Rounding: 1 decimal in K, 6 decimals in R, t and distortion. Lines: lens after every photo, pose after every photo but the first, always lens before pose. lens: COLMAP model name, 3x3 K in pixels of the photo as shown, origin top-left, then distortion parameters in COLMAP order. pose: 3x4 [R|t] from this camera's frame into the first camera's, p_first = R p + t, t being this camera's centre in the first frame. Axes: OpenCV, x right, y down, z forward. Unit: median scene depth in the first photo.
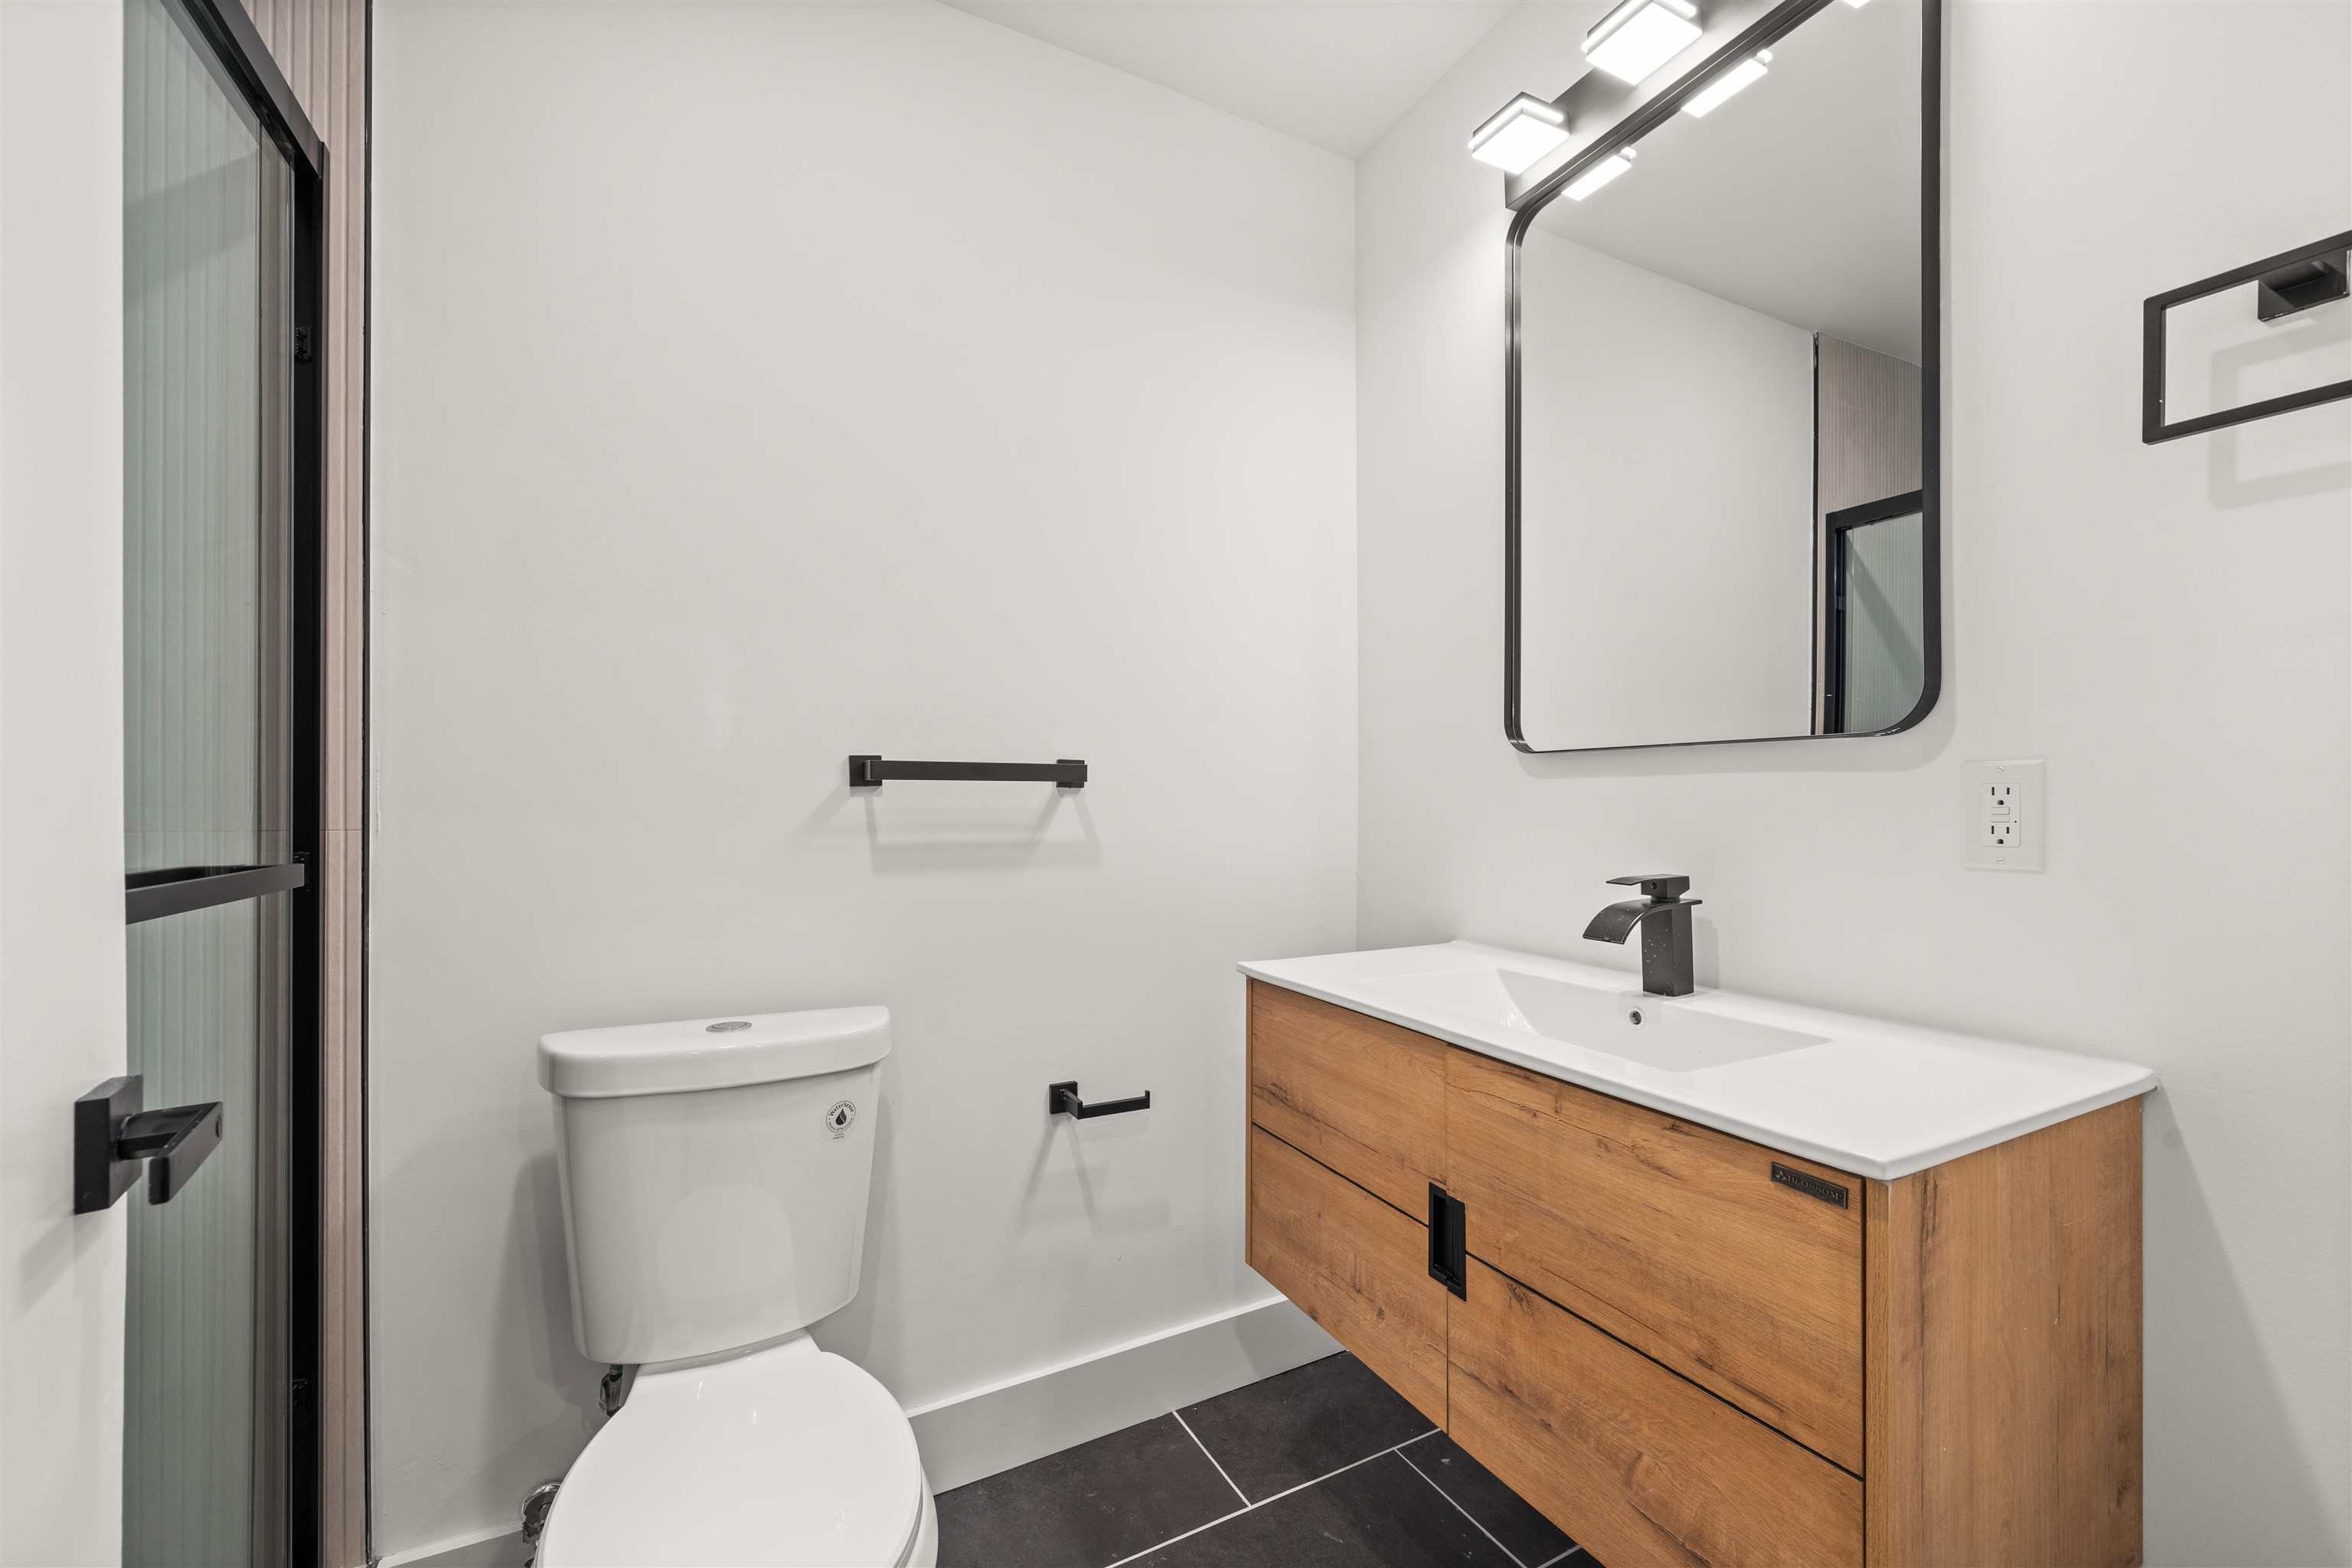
lens RADIAL K [[924.9, 0, 1172.0], [0, 924.9, 783.8], [0, 0, 1]] dist [-0.004918, -0.000305]
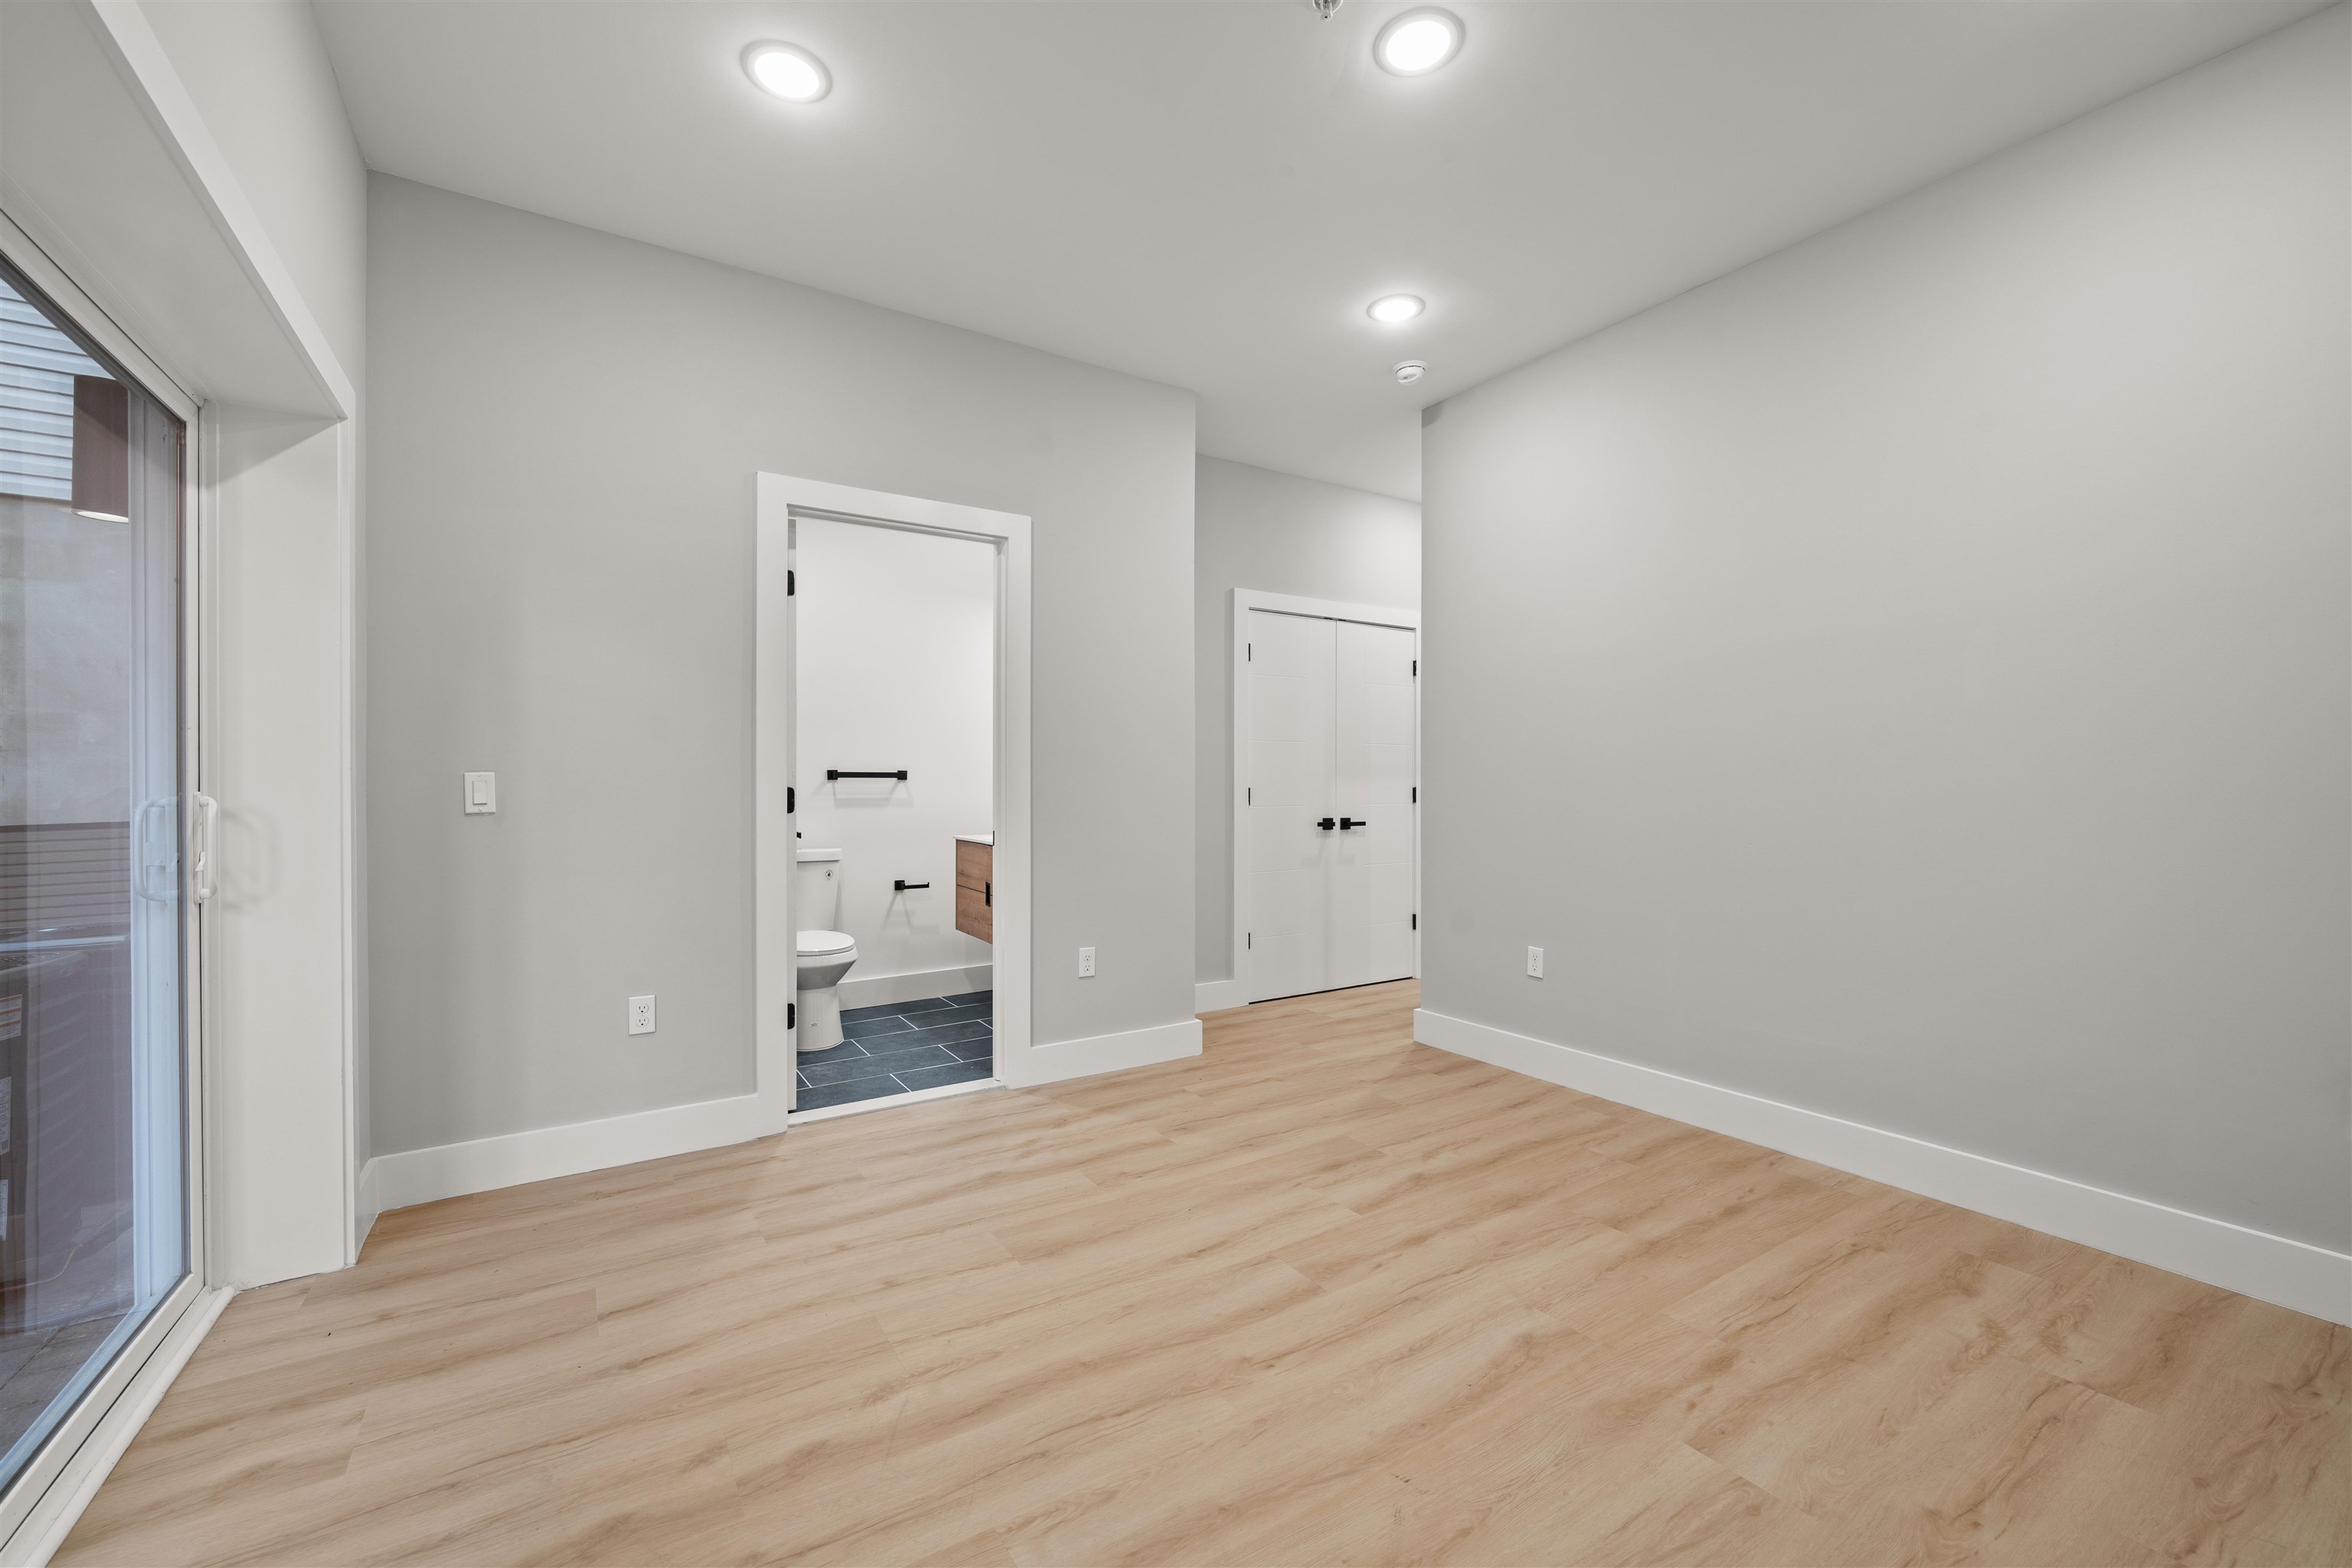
lens RADIAL K [[924.9, 0, 1172.0], [0, 924.9, 783.8], [0, 0, 1]] dist [-0.004918, -0.000305]
pose [[0.994553, -0.000204, 0.104232, 0.447408], [-0.000990, 0.999934, 0.011404, -0.018624], [-0.104228, -0.011445, 0.994488, -2.056581]]
